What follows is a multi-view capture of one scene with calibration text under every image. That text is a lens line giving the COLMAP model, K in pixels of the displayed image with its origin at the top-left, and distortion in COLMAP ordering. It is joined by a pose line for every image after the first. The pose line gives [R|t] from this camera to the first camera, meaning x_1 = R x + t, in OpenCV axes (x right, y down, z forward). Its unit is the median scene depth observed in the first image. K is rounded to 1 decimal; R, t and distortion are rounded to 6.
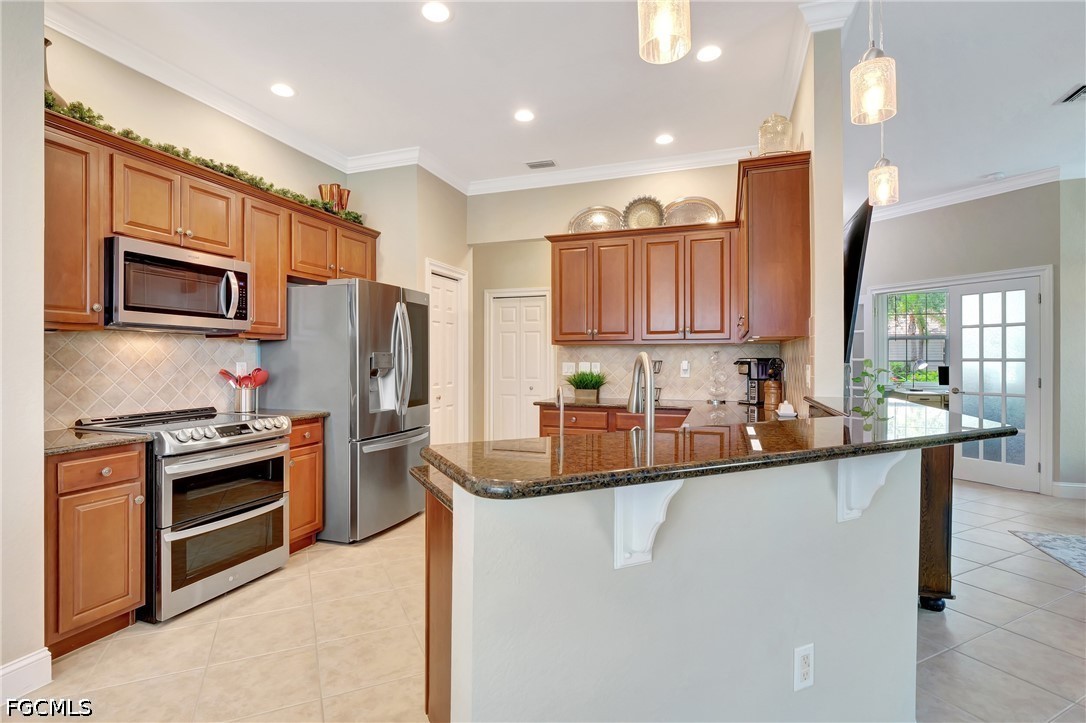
lens RADIAL K [[522.1, 0, 557.2], [0, 522.1, 361.0], [0, 0, 1]] dist [-0.007844, -0.003116]
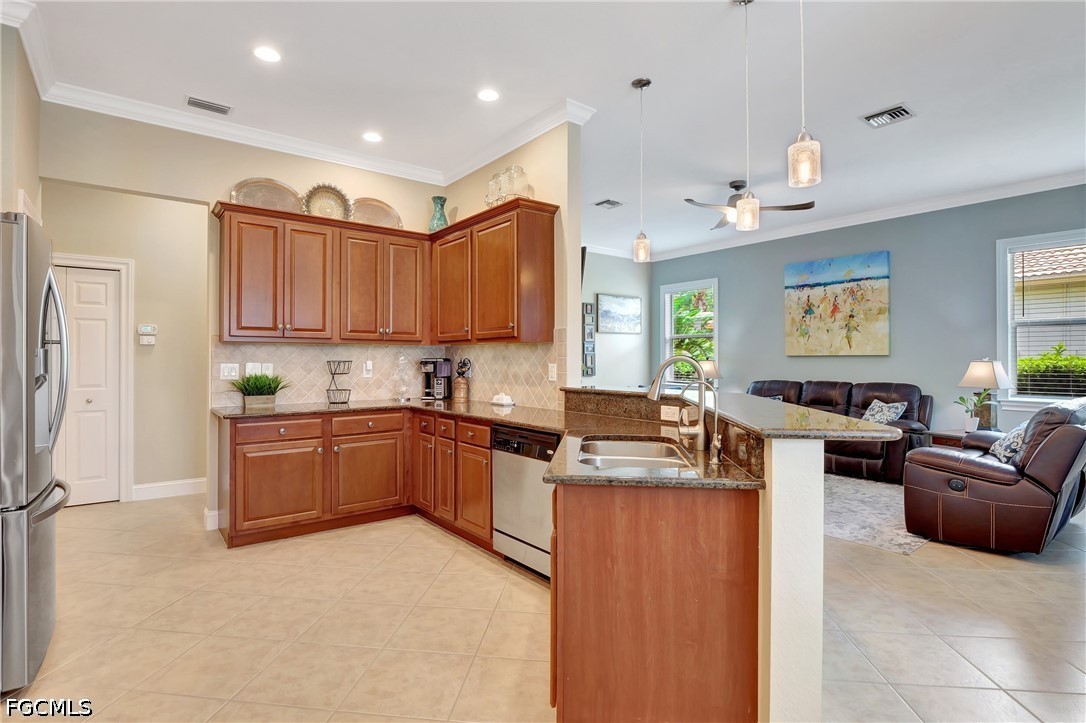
lens RADIAL K [[522.1, 0, 521.9], [0, 522.1, 359.0], [0, 0, 1]] dist [-0.007844, -0.003116]
pose [[0.560873, 0.000627, 0.827901, -0.431361], [0.000530, 0.999999, -0.001116, -0.002697], [-0.827901, 0.001064, 0.560873, 0.201035]]
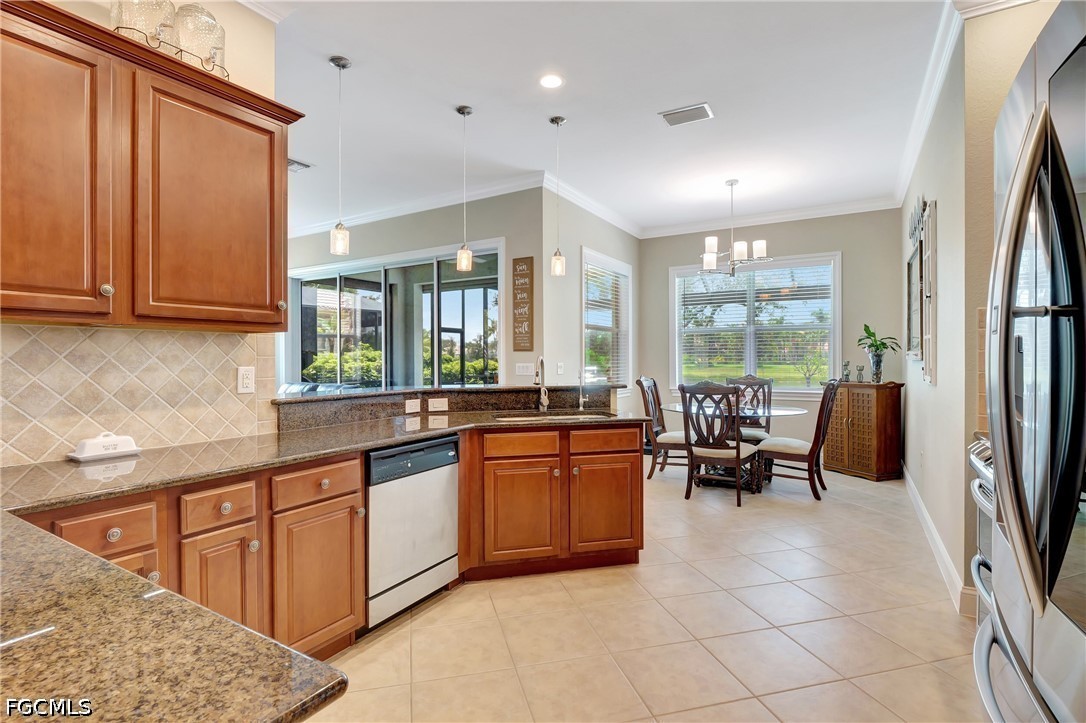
lens RADIAL K [[522.1, 0, 542.4], [0, 522.1, 363.7], [0, 0, 1]] dist [-0.007844, -0.003116]
pose [[-0.977329, 0.001241, 0.211721, -0.123036], [0.004241, 0.999897, 0.013716, -0.004995], [-0.211682, 0.014303, -0.977234, 1.112035]]
